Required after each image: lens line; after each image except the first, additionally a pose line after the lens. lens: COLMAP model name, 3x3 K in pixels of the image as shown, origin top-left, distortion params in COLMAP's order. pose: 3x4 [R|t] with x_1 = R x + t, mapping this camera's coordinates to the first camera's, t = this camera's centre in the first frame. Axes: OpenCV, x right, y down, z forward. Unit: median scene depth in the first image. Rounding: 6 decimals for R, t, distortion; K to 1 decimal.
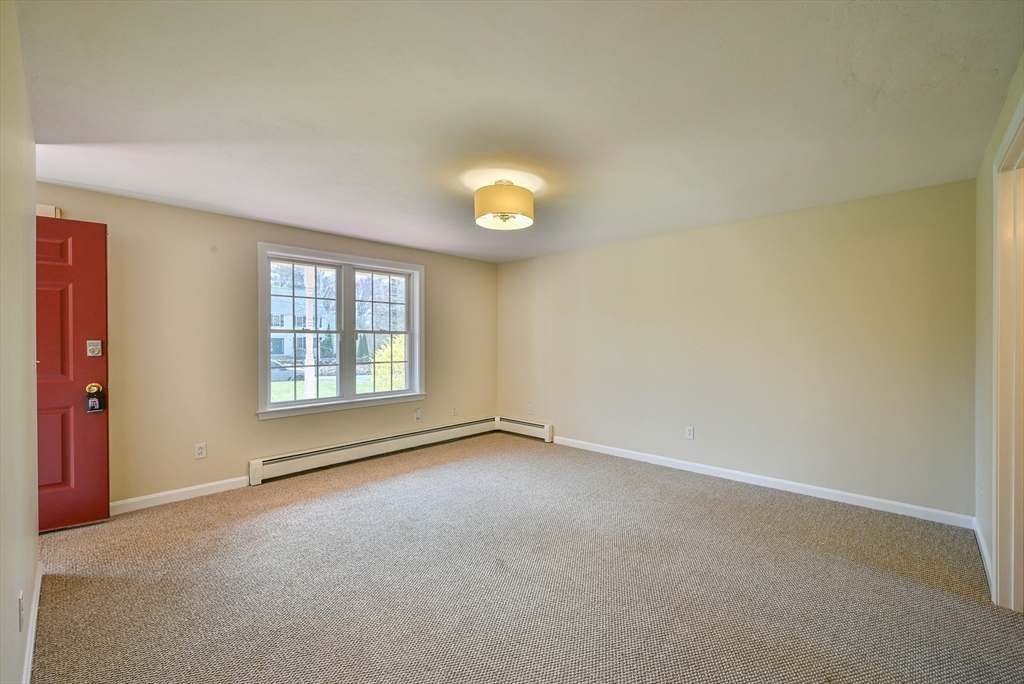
lens RADIAL K [[407.5, 0, 554.6], [0, 407.5, 345.5], [0, 0, 1]] dist [-0.001780, 0.001384]
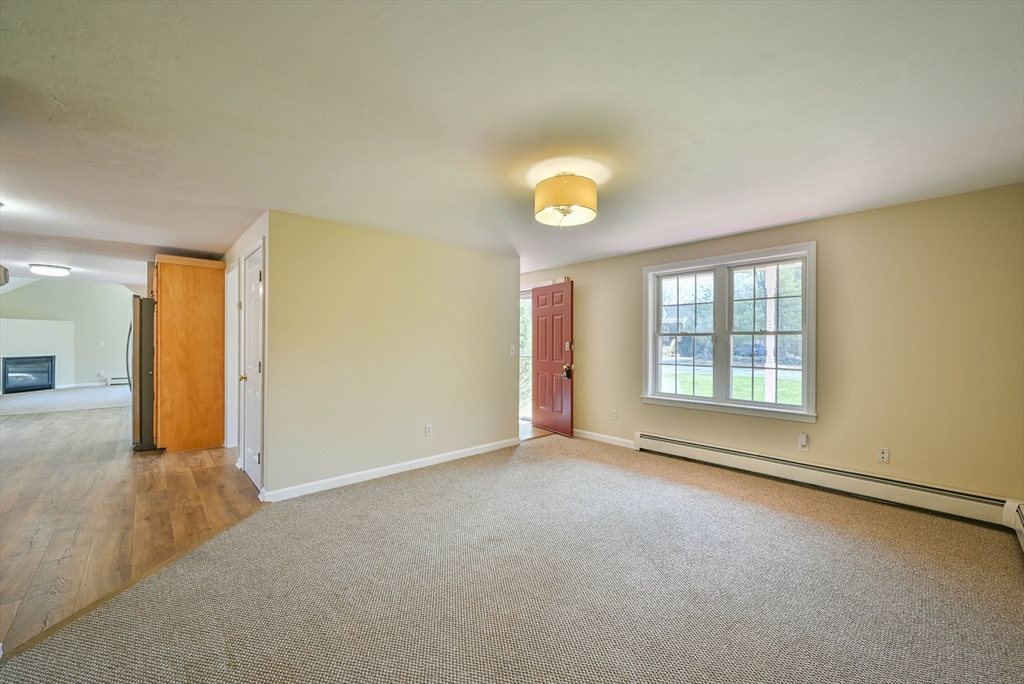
lens RADIAL K [[407.5, 0, 511.4], [0, 407.5, 344.4], [0, 0, 1]] dist [-0.001780, 0.001384]
pose [[-0.114735, 0.009768, -0.993348, 0.553888], [-0.009580, 0.999894, 0.010939, -0.014588], [0.993350, 0.010771, -0.114629, 0.638658]]
